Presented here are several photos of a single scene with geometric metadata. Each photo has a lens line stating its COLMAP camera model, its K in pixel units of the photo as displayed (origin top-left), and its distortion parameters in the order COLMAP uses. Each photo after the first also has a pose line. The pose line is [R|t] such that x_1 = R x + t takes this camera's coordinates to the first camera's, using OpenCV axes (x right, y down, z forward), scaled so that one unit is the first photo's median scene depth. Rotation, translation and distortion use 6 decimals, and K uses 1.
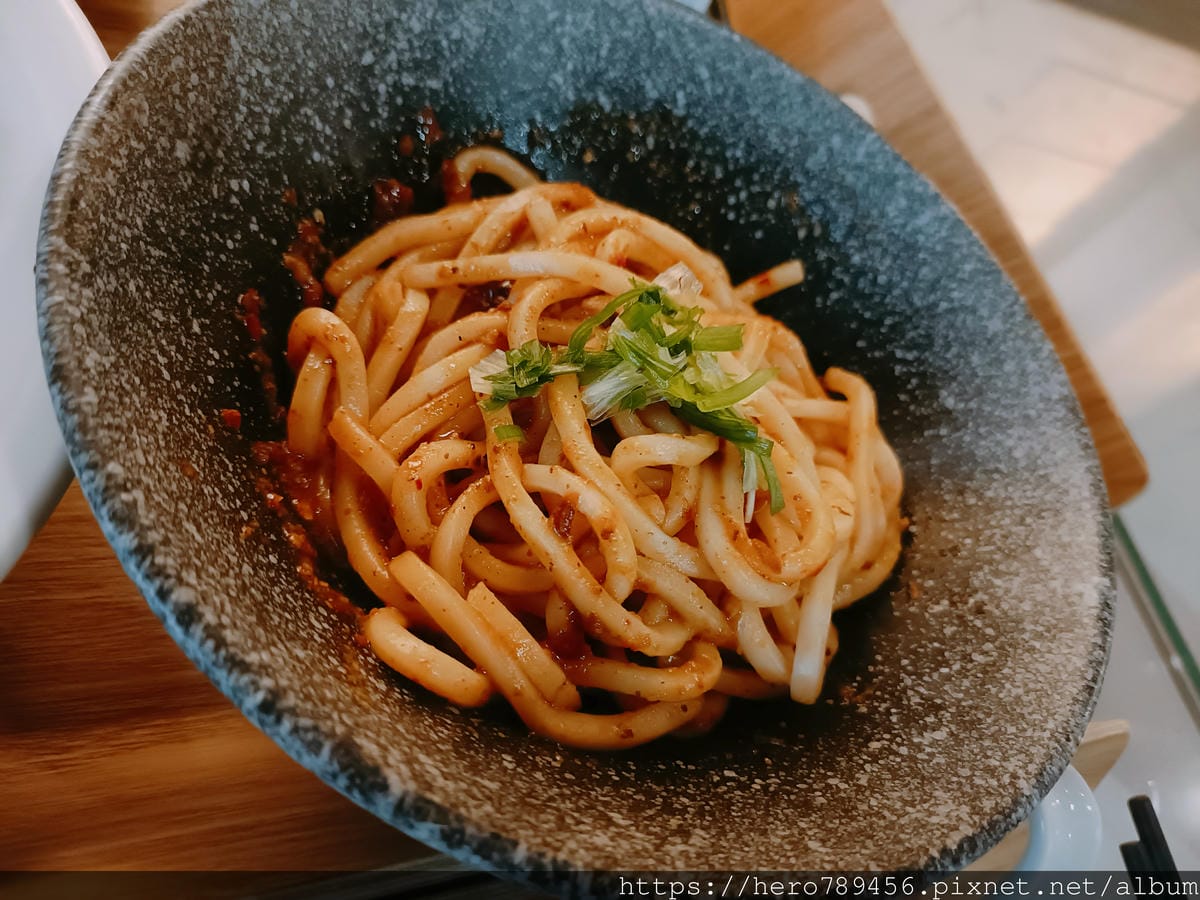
lens RADIAL K [[928.1, 0, 600.0], [0, 928.1, 450.0], [0, 0, 1]] dist [-0.004504, 0.000055]
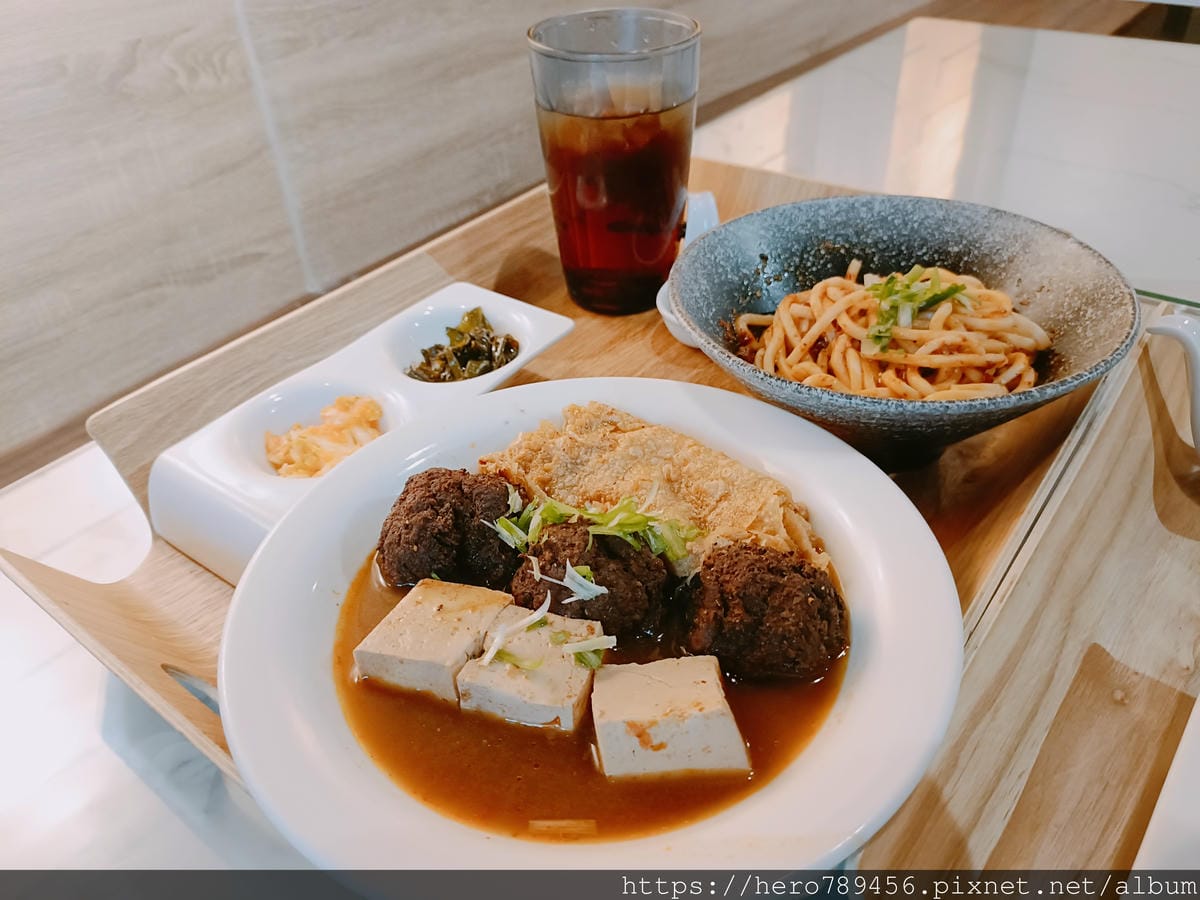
lens RADIAL K [[960.0, 0, 561.7], [0, 960.0, 450.5], [0, 0, 1]] dist [0.010040, 0.002173]
pose [[0.669383, -0.712236, 0.211298, -1.253999], [0.741543, 0.657846, -0.131729, -0.151216], [-0.045180, 0.244864, 0.968504, -1.235637]]
